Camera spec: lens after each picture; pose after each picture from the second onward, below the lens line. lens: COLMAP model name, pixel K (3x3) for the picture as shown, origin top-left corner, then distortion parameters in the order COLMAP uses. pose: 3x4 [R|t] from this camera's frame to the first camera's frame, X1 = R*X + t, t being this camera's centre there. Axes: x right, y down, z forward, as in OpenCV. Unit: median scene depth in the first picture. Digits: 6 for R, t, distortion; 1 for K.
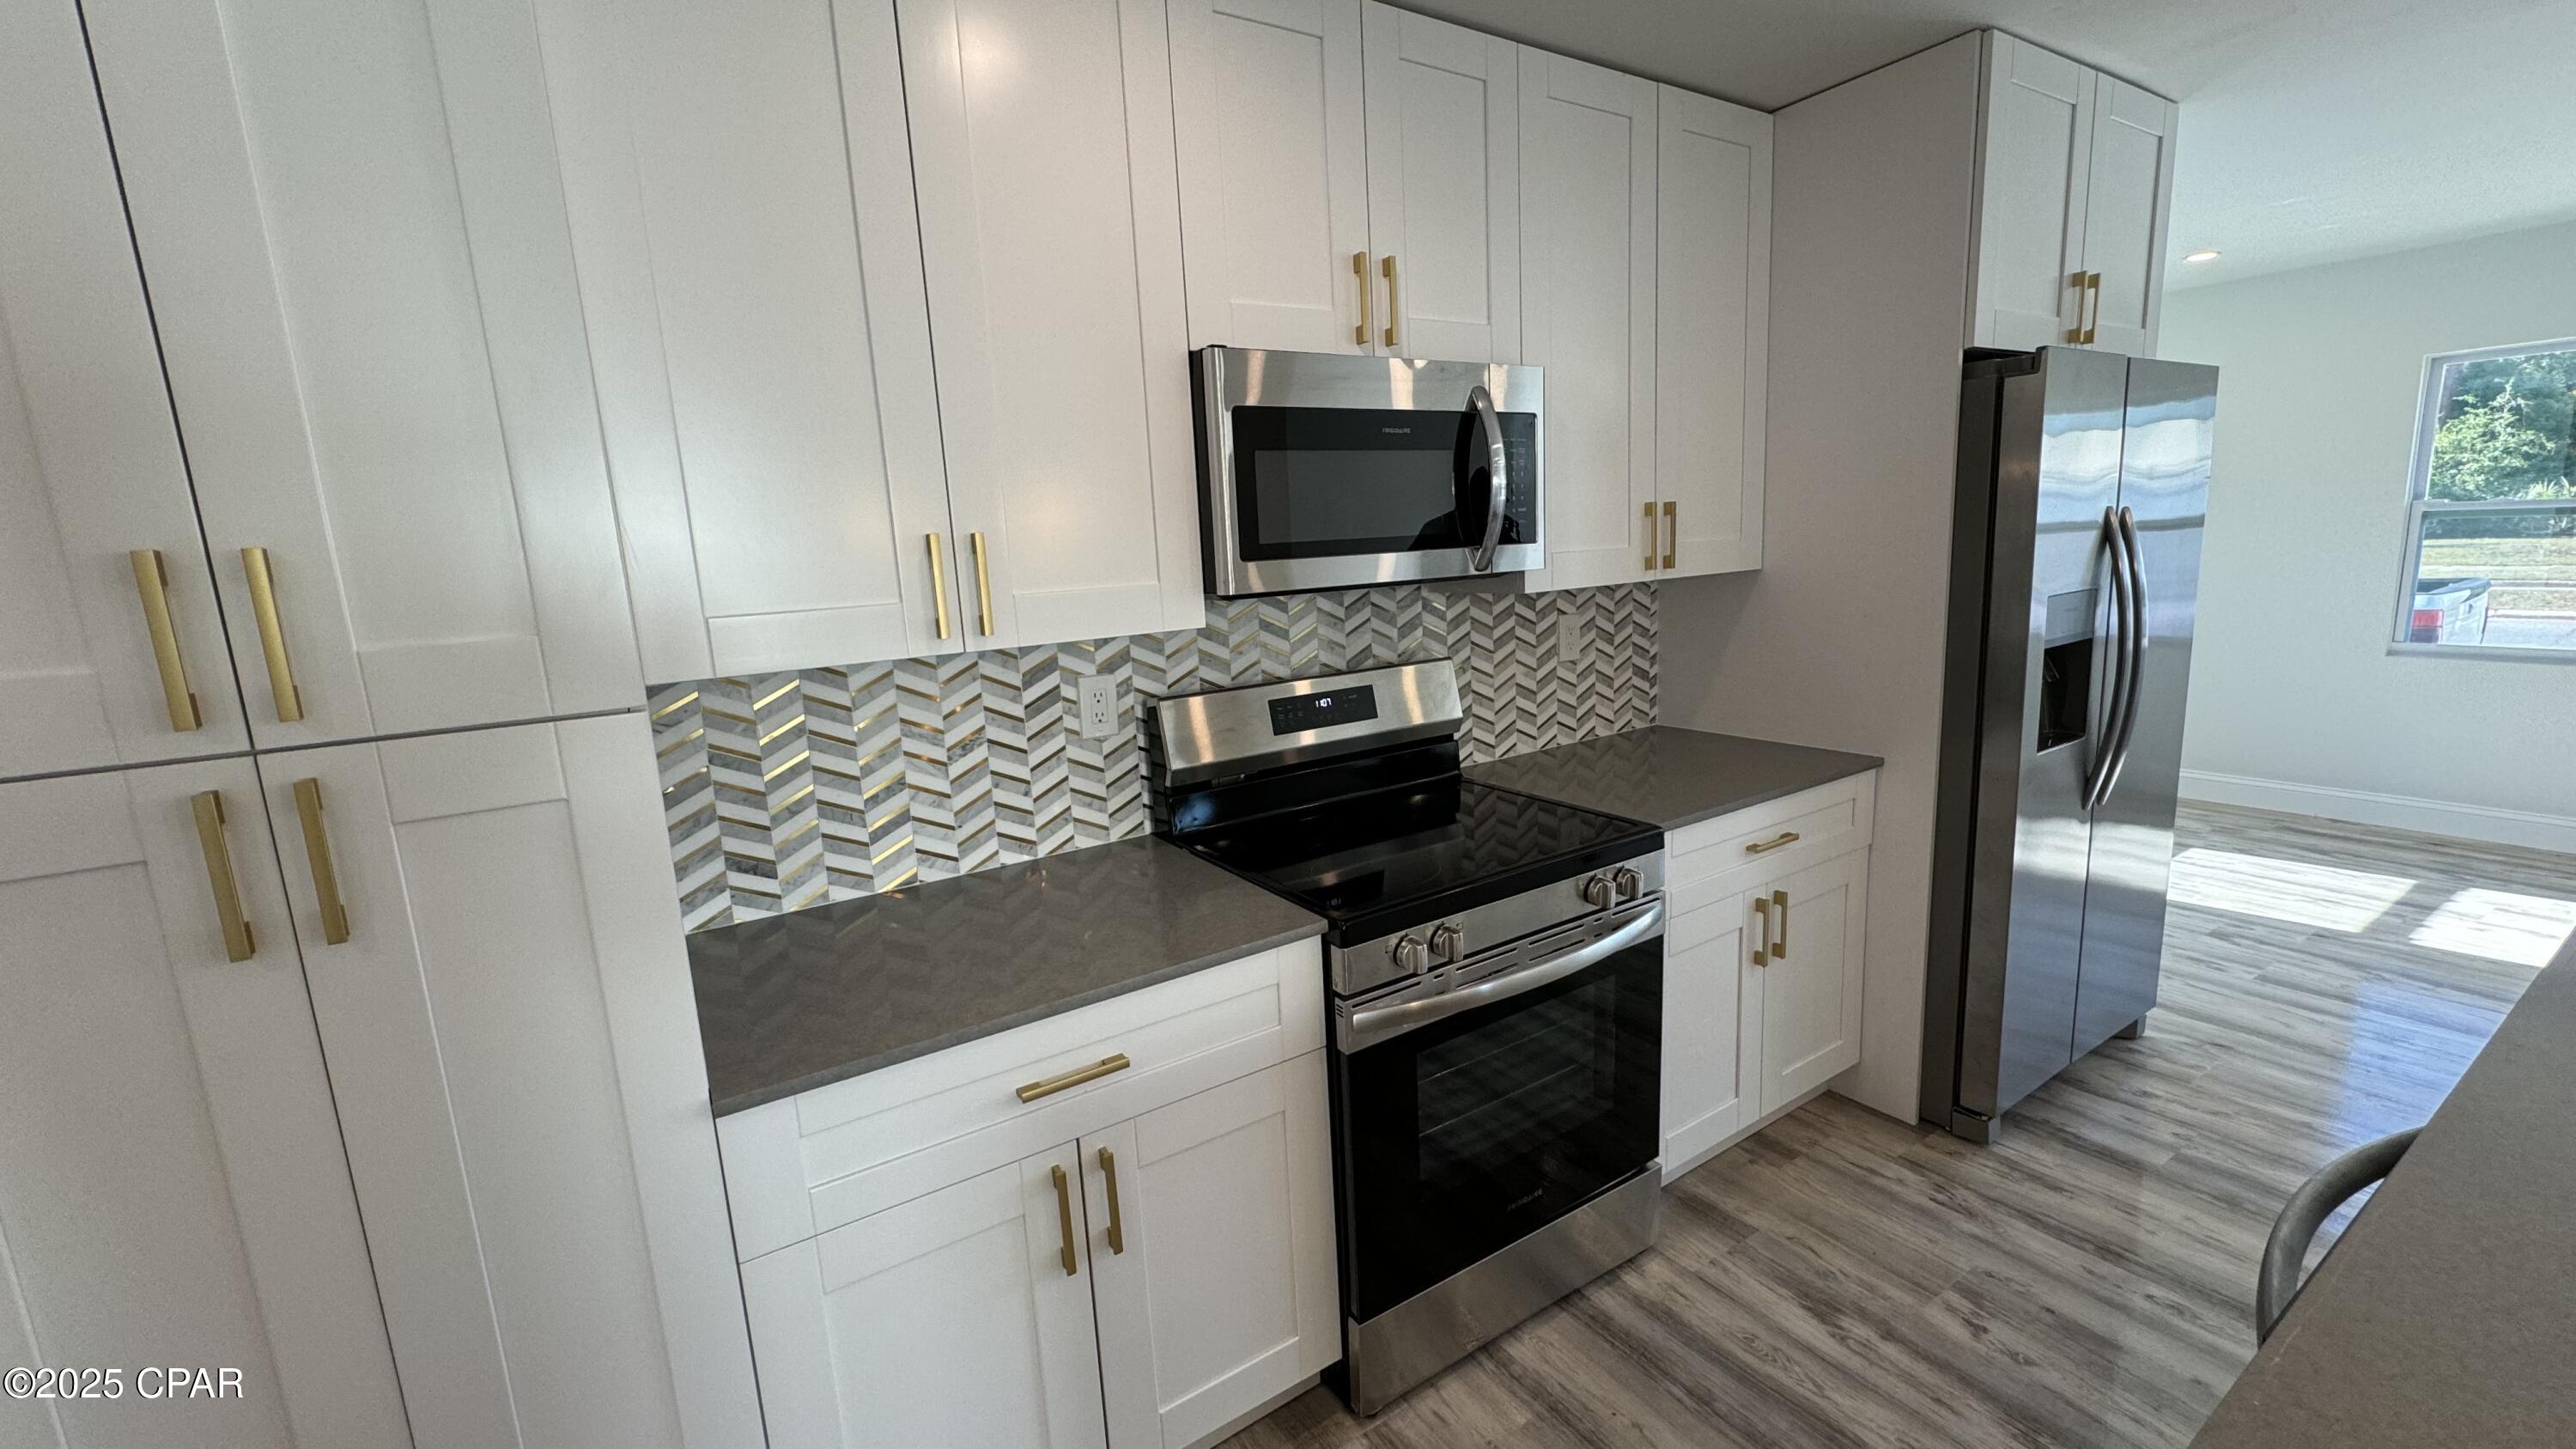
lens RADIAL K [[1032.2, 0, 1278.6], [0, 1032.2, 730.9], [0, 0, 1]] dist [-0.013003, -0.000369]
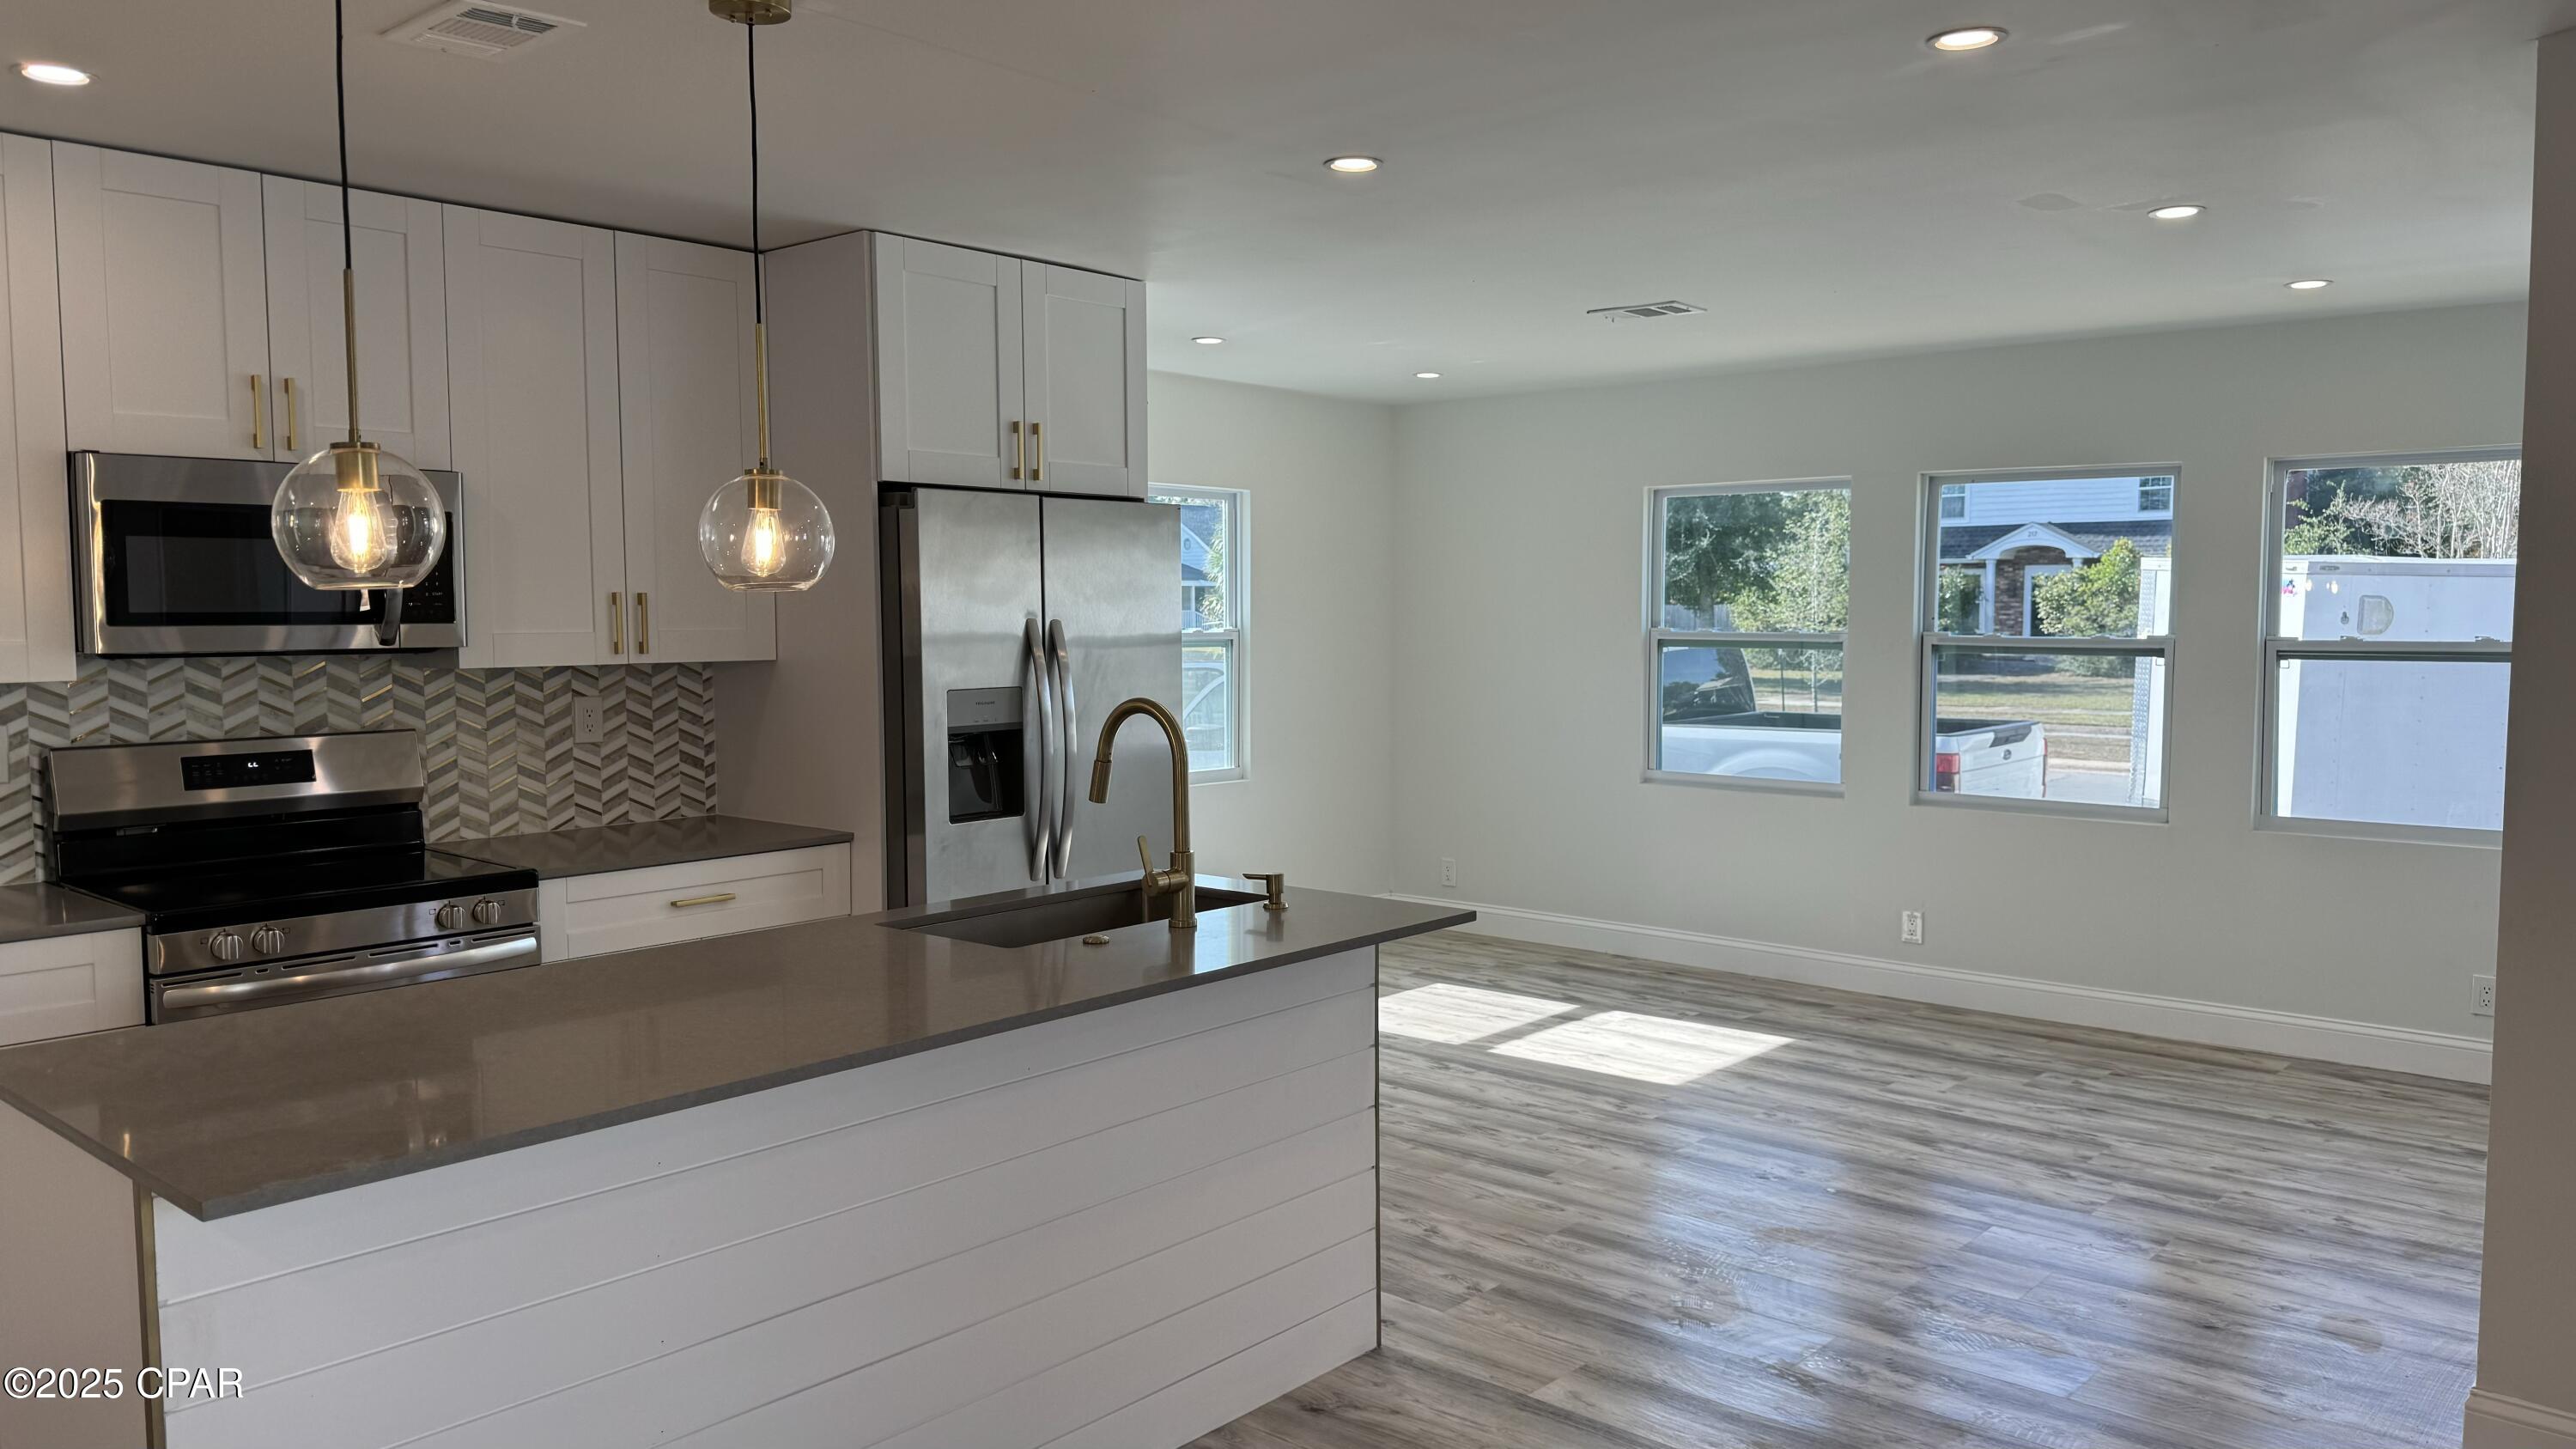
lens RADIAL K [[1809.5, 0, 1328.5], [0, 1809.5, 761.1], [0, 0, 1]] dist [0.051275, -0.064757]
pose [[0.951298, 0.027819, 0.307016, 0.465795], [0.004803, 0.994461, -0.104992, 0.153872], [-0.308237, 0.101353, 0.945895, -0.993931]]
